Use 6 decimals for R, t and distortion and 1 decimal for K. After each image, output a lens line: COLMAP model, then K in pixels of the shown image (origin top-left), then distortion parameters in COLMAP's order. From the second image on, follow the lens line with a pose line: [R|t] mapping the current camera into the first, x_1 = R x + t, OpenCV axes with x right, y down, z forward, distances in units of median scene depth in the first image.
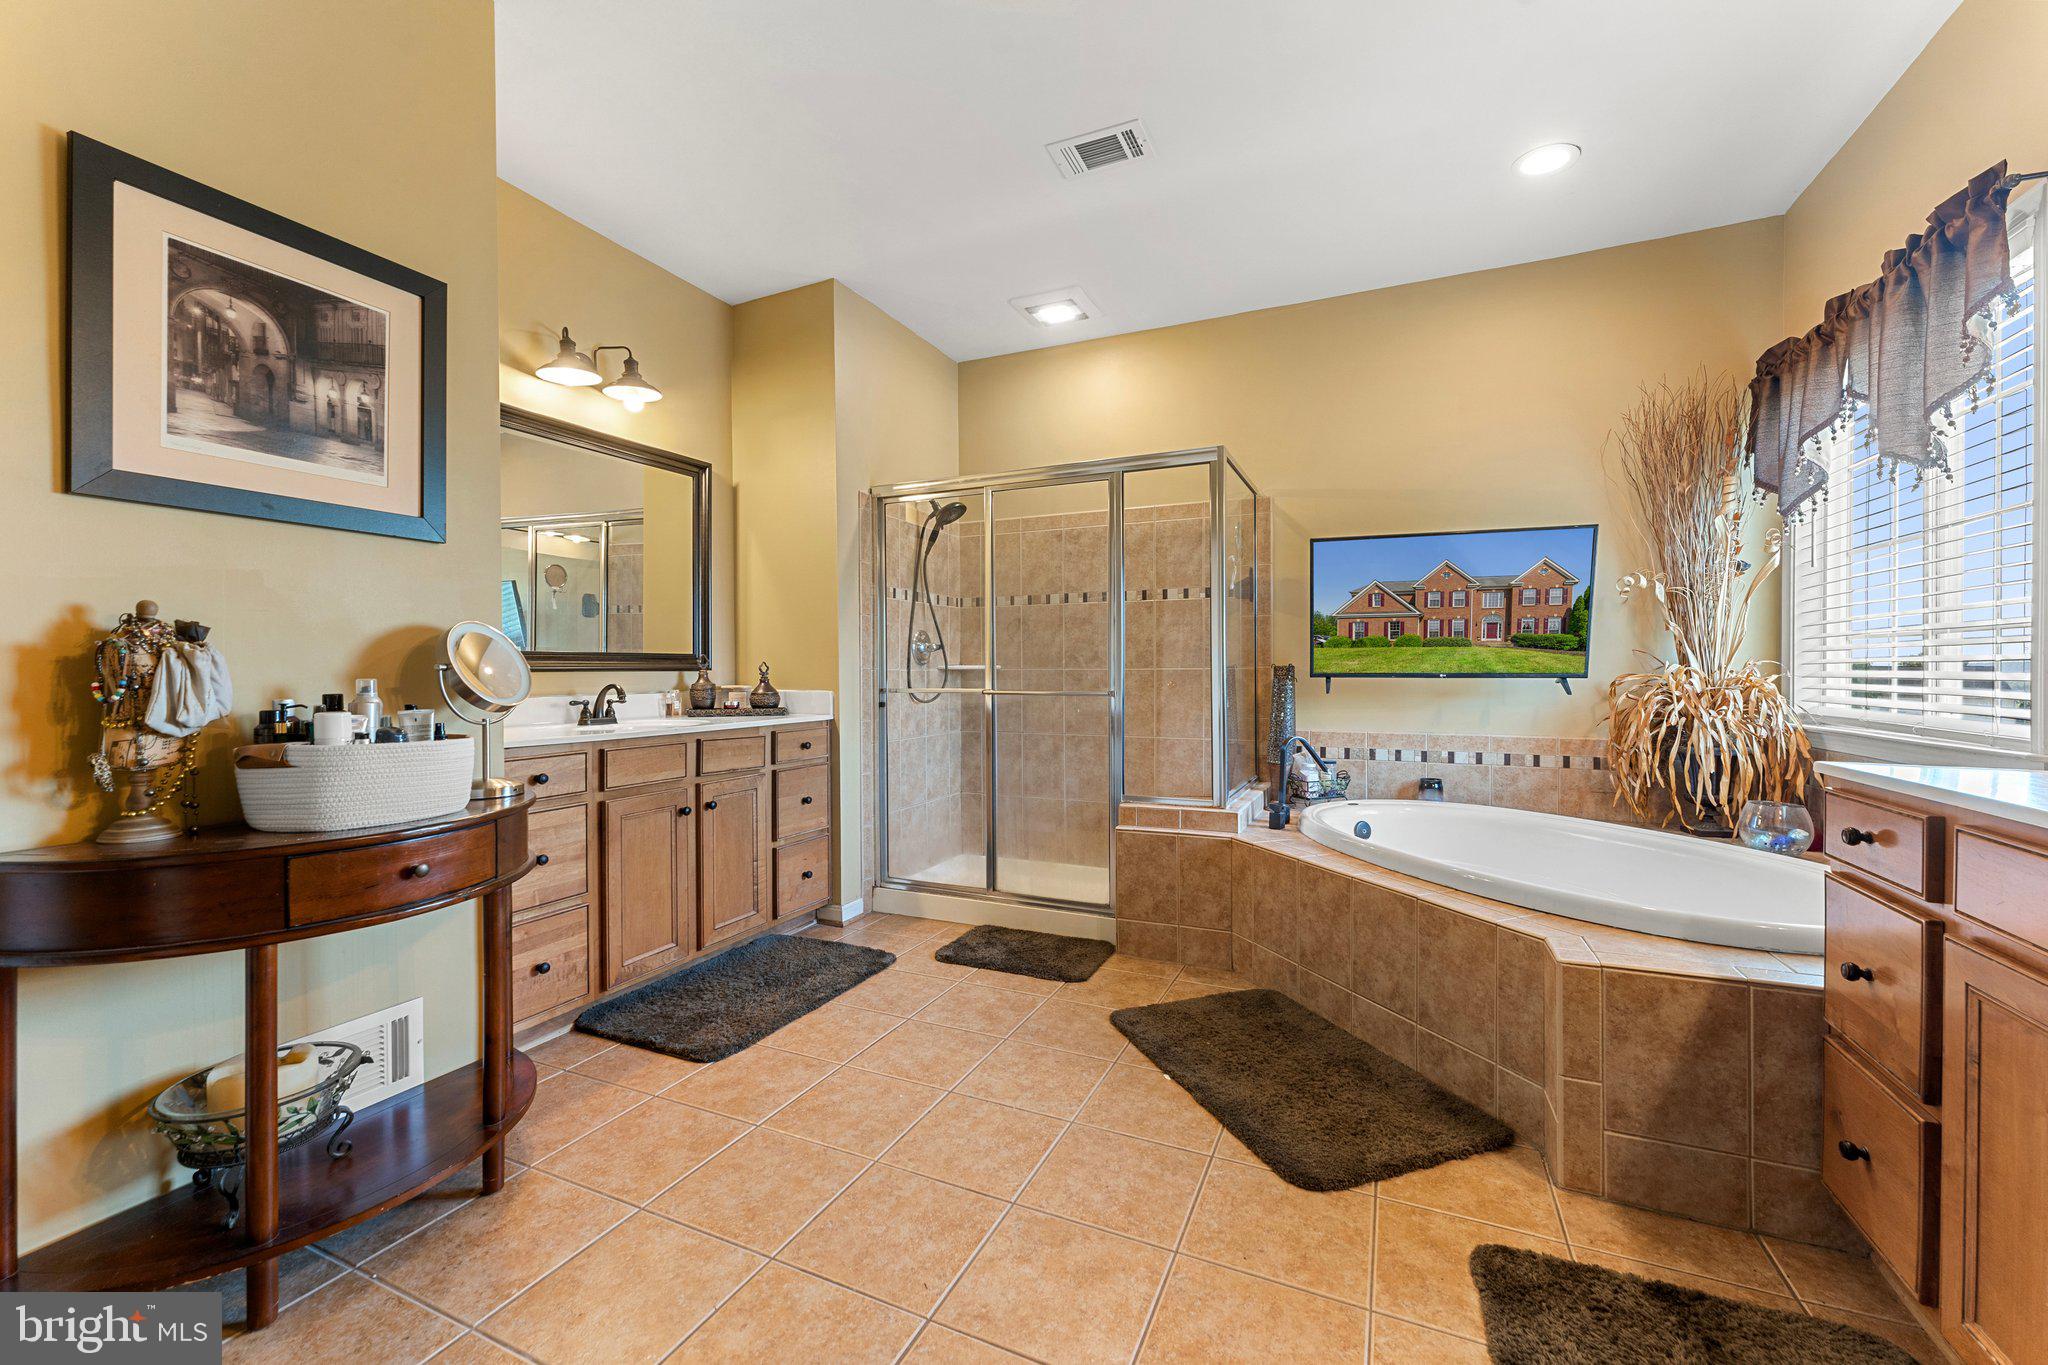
lens RADIAL K [[840.8, 0, 1010.5], [0, 840.8, 674.5], [0, 0, 1]] dist [0.003854, -0.000823]
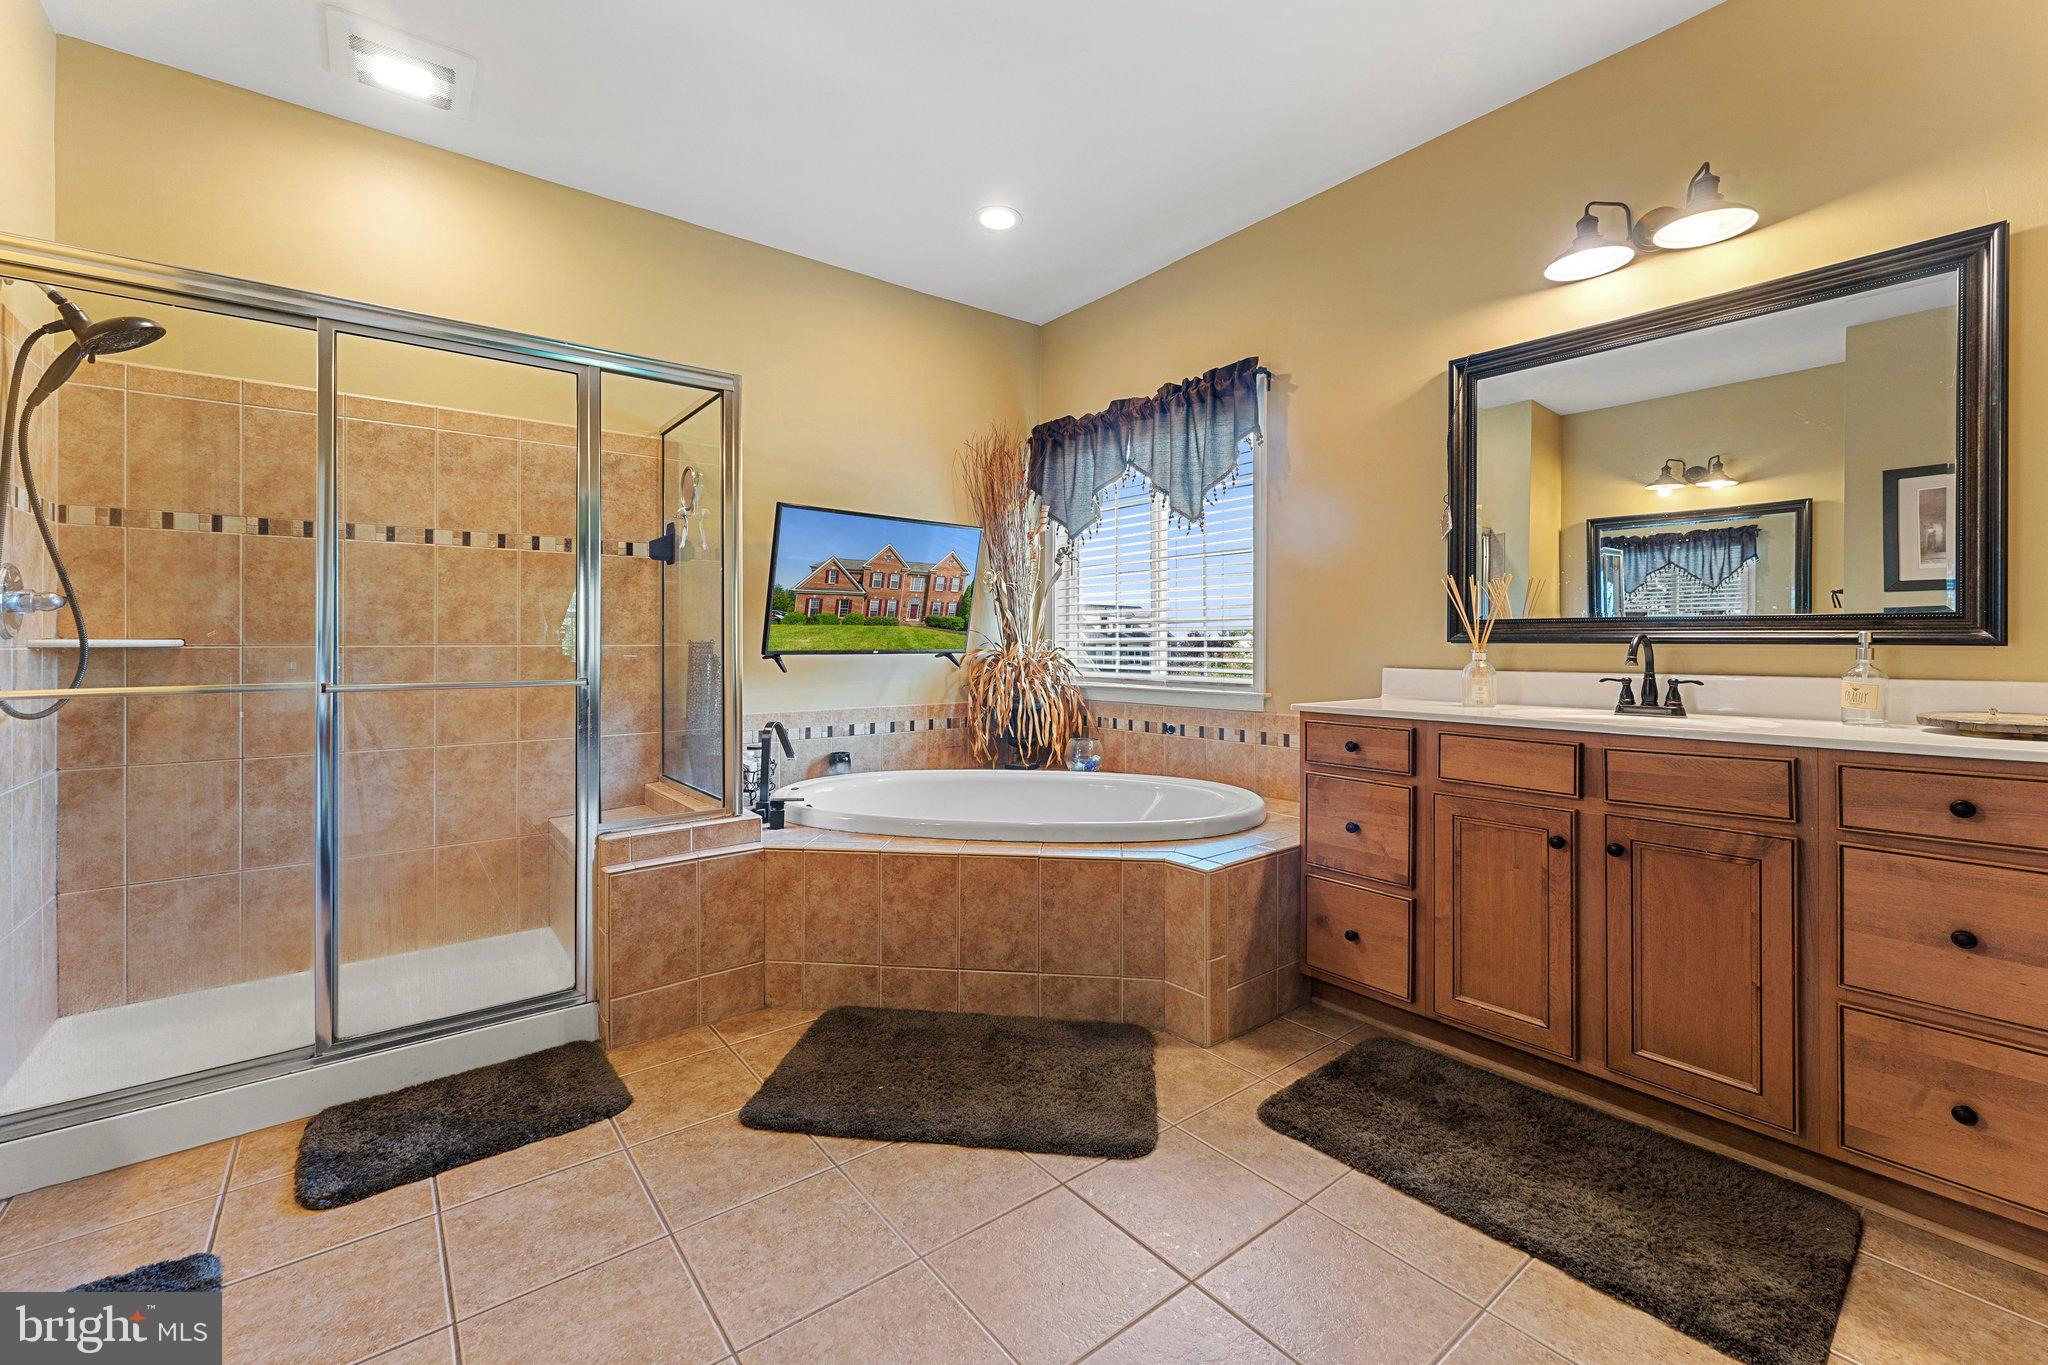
lens RADIAL K [[840.8, 0, 1018.4], [0, 840.8, 646.0], [0, 0, 1]] dist [0.003854, -0.000823]
pose [[0.449072, -0.001294, 0.893495, -0.362582], [0.005857, 0.999982, -0.001495, -0.004350], [-0.893477, 0.005905, 0.449071, 0.386064]]
